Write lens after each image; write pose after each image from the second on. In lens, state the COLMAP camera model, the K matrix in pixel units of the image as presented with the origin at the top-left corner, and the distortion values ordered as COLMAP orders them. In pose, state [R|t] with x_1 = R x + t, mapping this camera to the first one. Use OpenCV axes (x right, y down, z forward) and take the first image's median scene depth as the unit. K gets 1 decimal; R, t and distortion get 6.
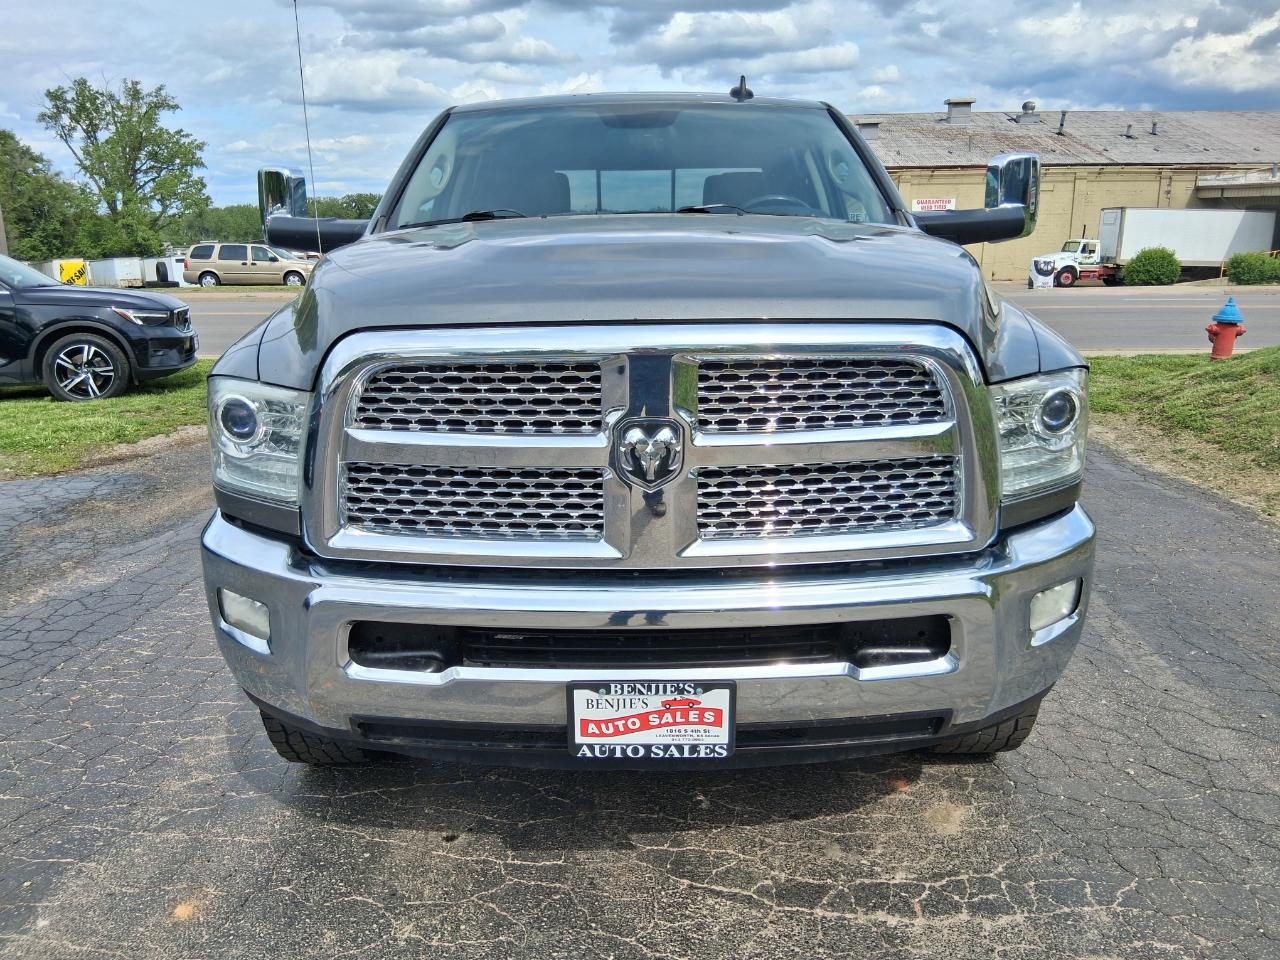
lens RADIAL K [[980.8, 0, 640.0], [0, 980.8, 480.0], [0, 0, 1]] dist [0.079305, -0.137334]
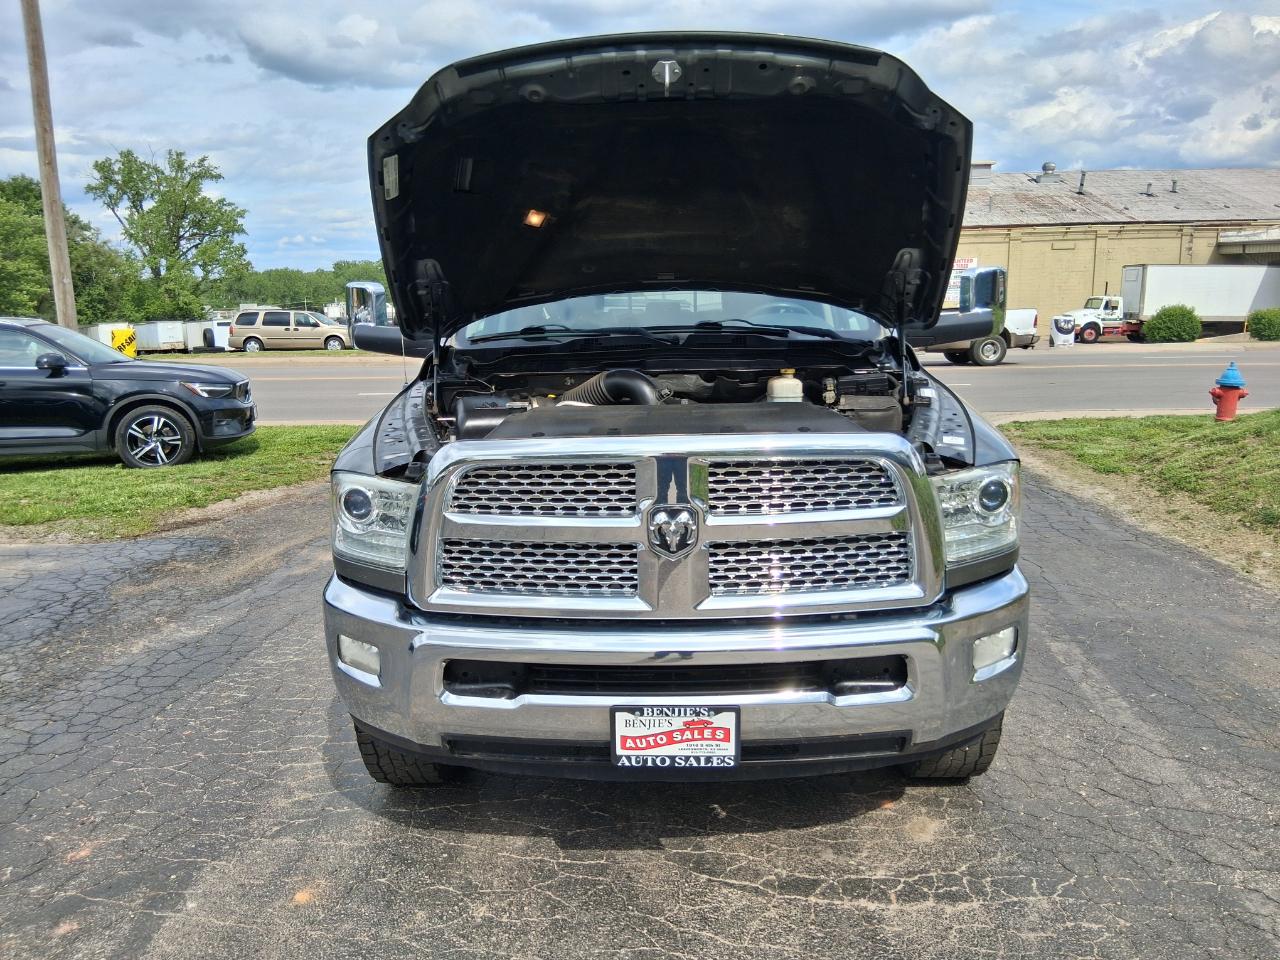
lens RADIAL K [[980.8, 0, 640.0], [0, 980.8, 480.0], [0, 0, 1]] dist [0.079305, -0.137334]
pose [[0.999580, -0.005135, -0.028513, 0.003327], [0.003542, 0.998446, -0.055607, -0.018213], [0.028754, 0.055483, 0.998045, -0.266296]]
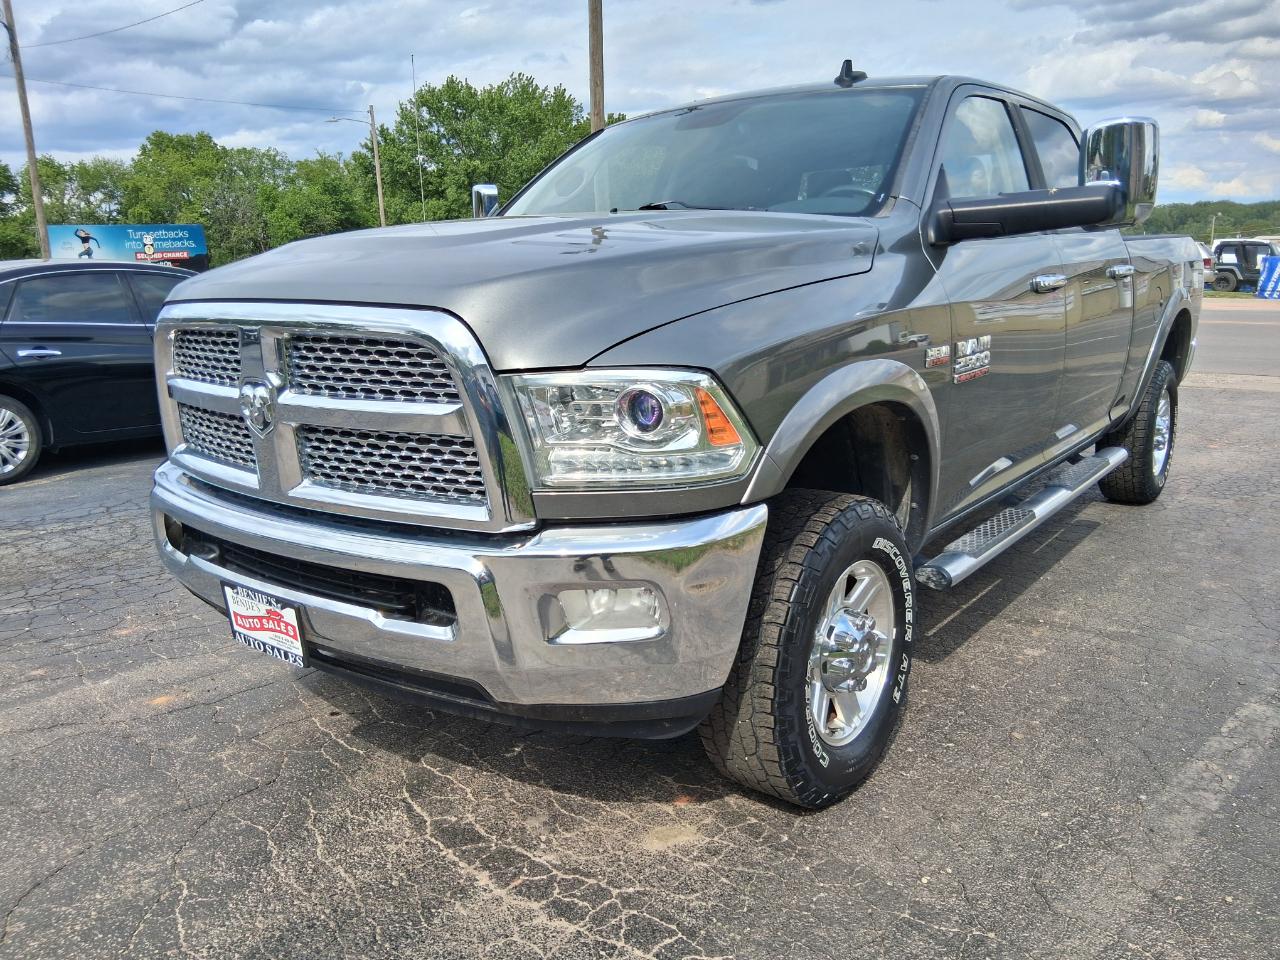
lens RADIAL K [[1008.2, 0, 640.0], [0, 1008.2, 480.0], [0, 0, 1]] dist [-0.012958, -0.012315]
pose [[0.777098, 0.120572, -0.617723, 0.957642], [-0.126615, 0.991362, 0.034221, -0.031339], [0.616513, 0.051620, 0.785651, 0.244433]]
